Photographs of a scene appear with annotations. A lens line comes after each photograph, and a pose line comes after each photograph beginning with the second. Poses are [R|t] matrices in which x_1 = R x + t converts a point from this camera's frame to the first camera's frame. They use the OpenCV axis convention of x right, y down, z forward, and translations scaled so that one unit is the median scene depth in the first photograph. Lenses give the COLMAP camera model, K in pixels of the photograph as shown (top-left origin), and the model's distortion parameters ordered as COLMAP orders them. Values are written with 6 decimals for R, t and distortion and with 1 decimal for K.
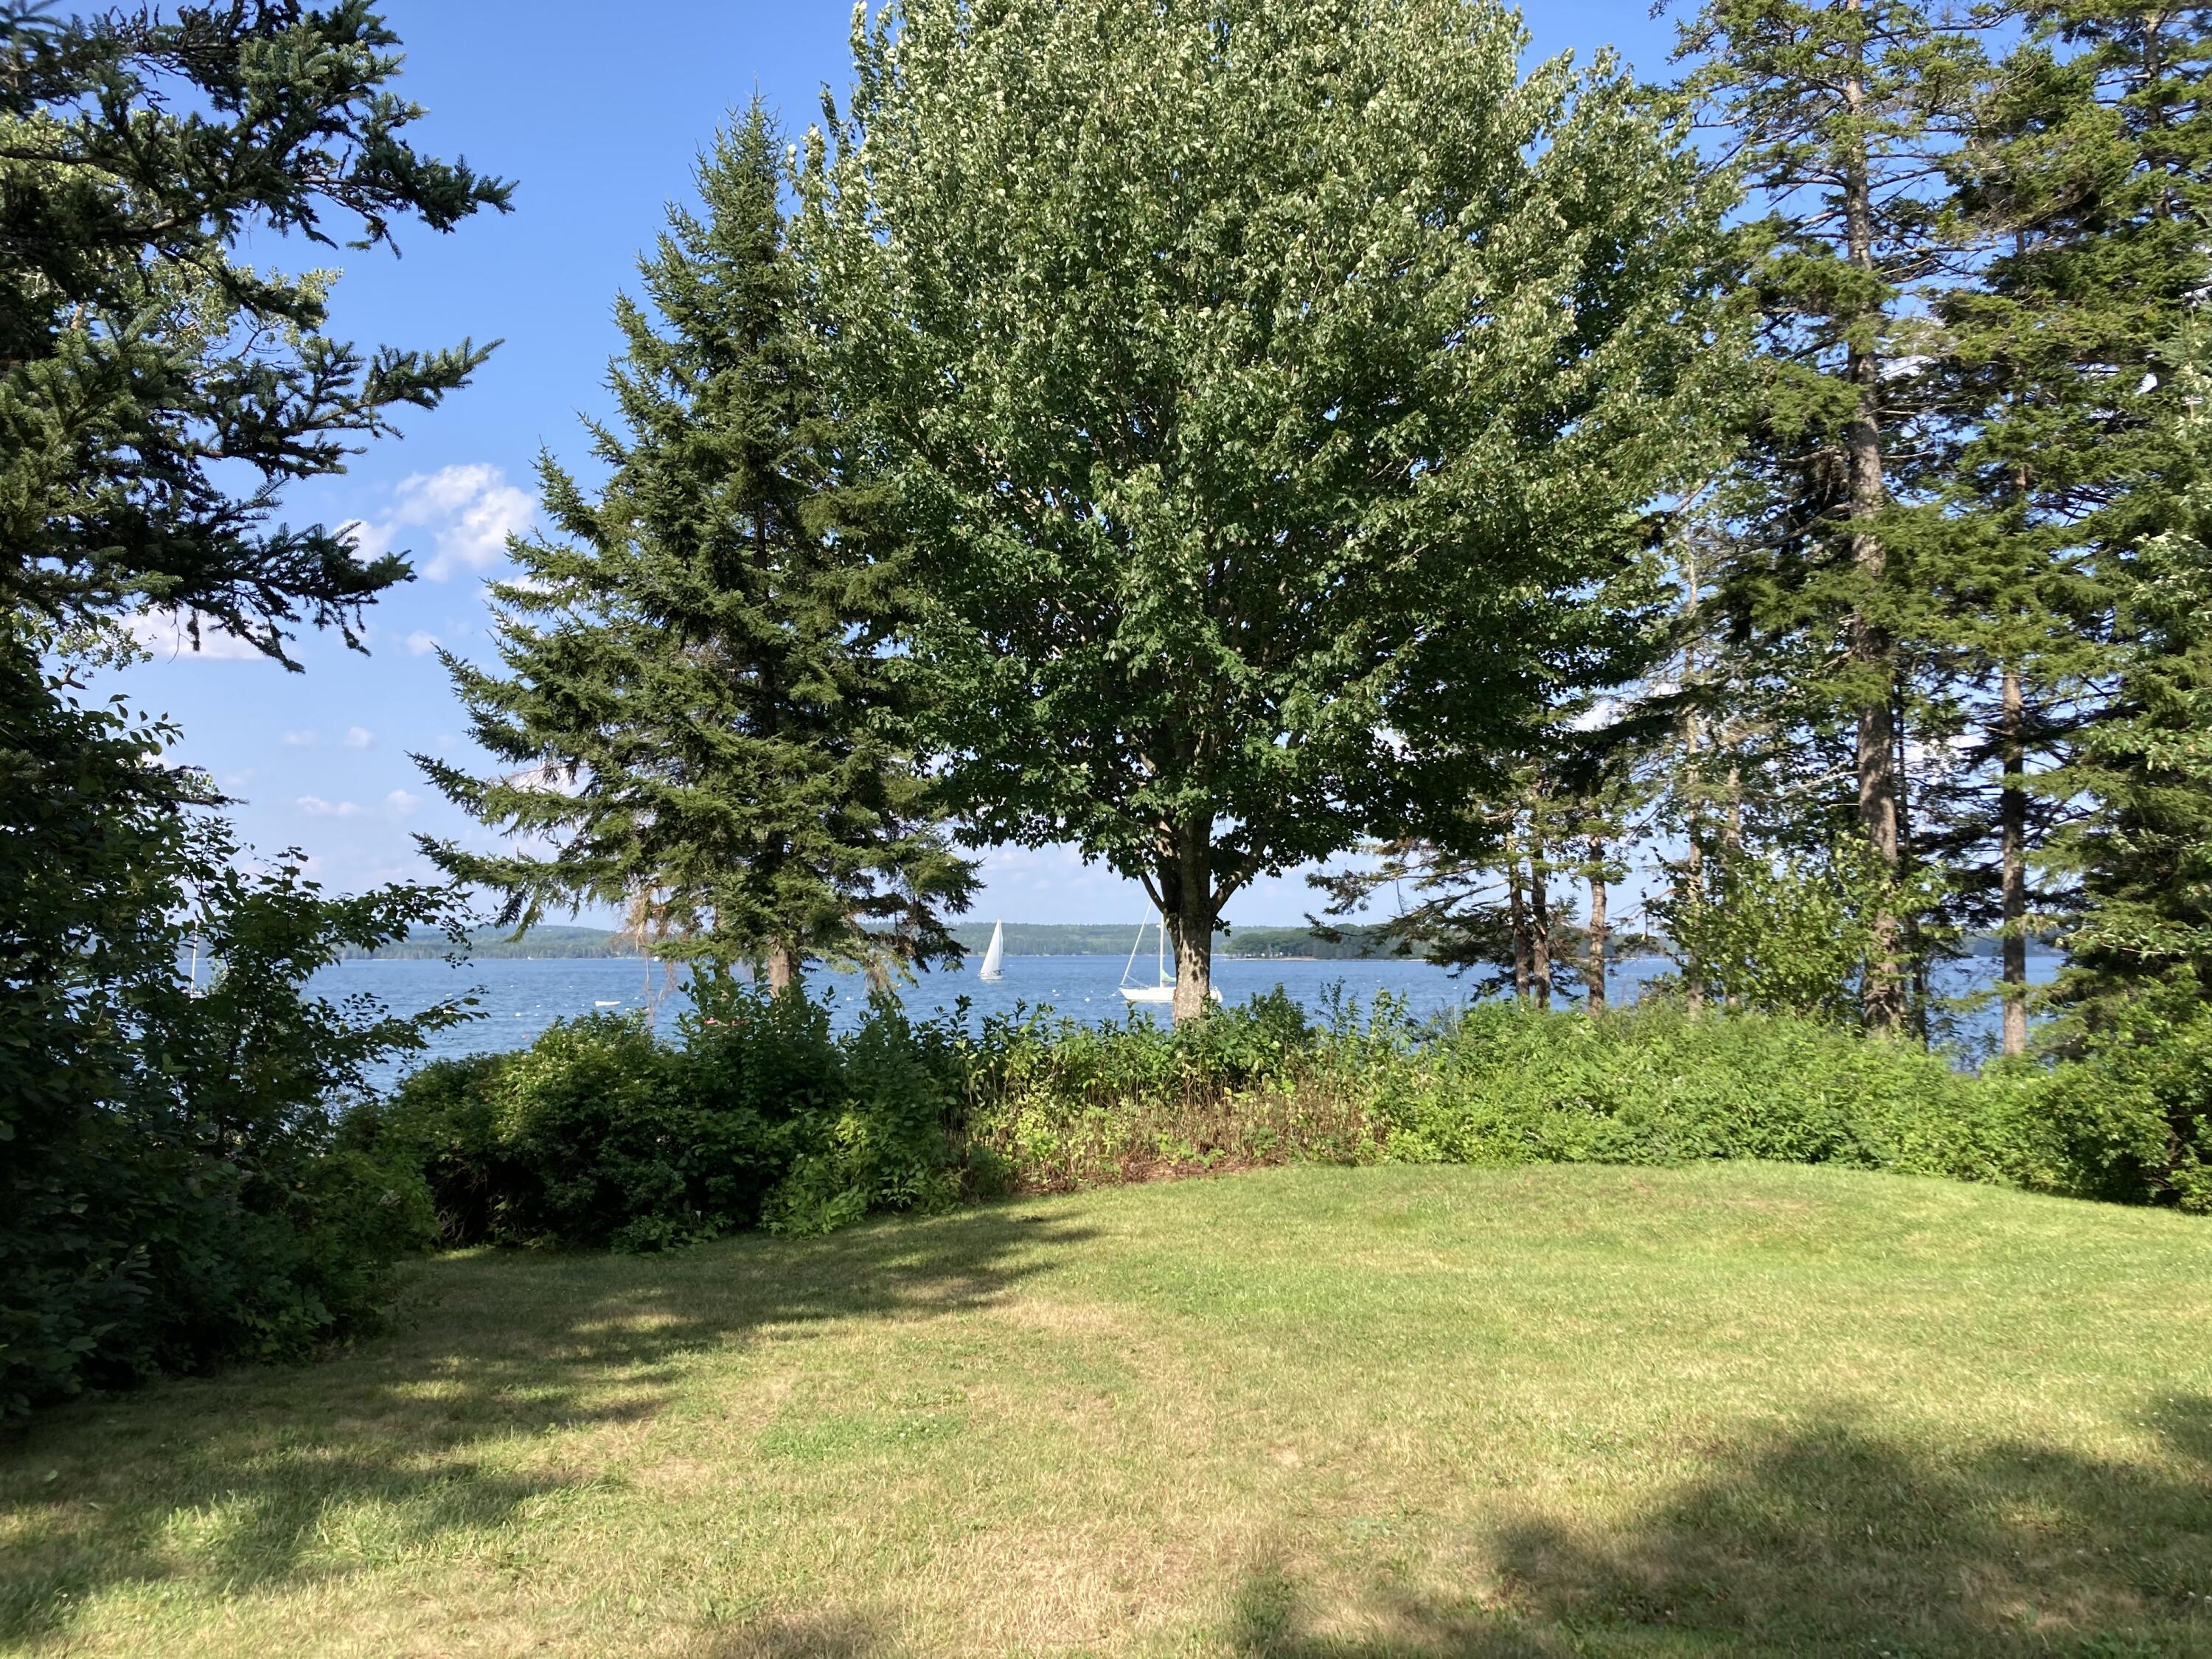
lens RADIAL K [[1748.3, 0, 1106.0], [0, 1748.3, 829.5], [0, 0, 1]] dist [0.027973, -0.011254]
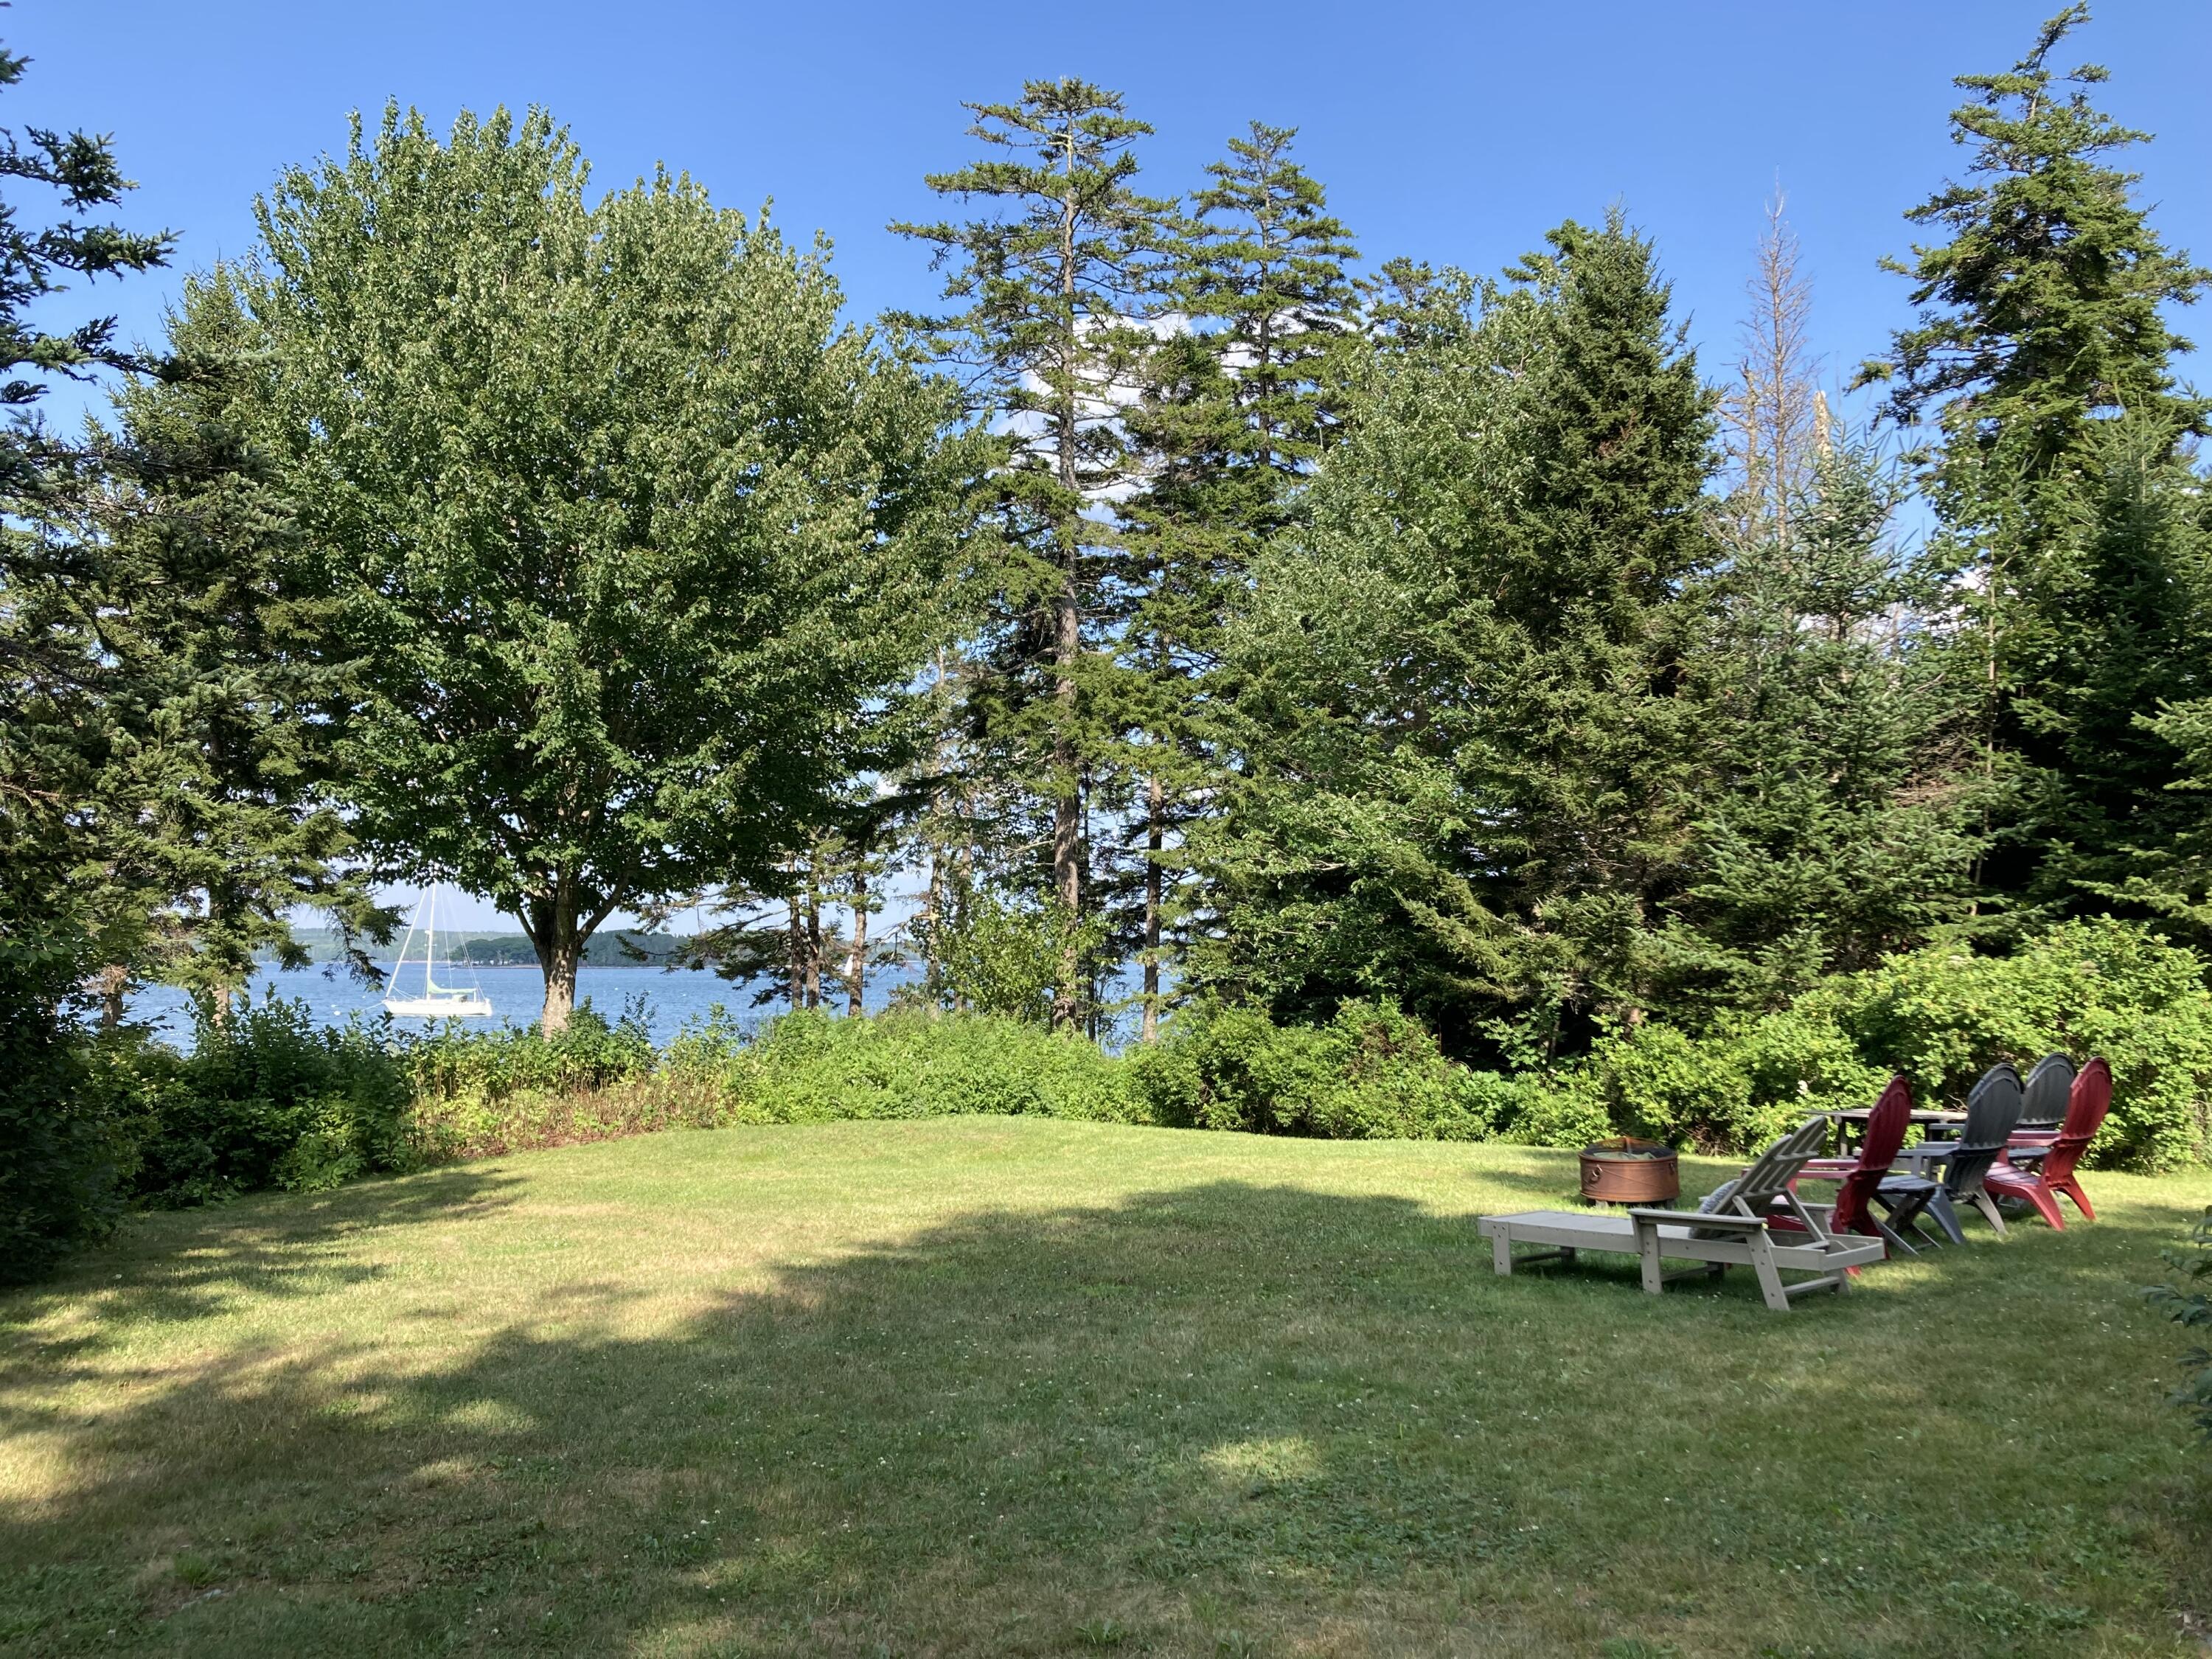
lens RADIAL K [[1748.3, 0, 1106.0], [0, 1748.3, 829.5], [0, 0, 1]] dist [0.027973, -0.011254]
pose [[0.910301, 0.035276, 0.412441, -0.103545], [-0.033849, 0.999369, -0.010766, -0.028977], [-0.412560, -0.004160, 0.910921, -0.271410]]
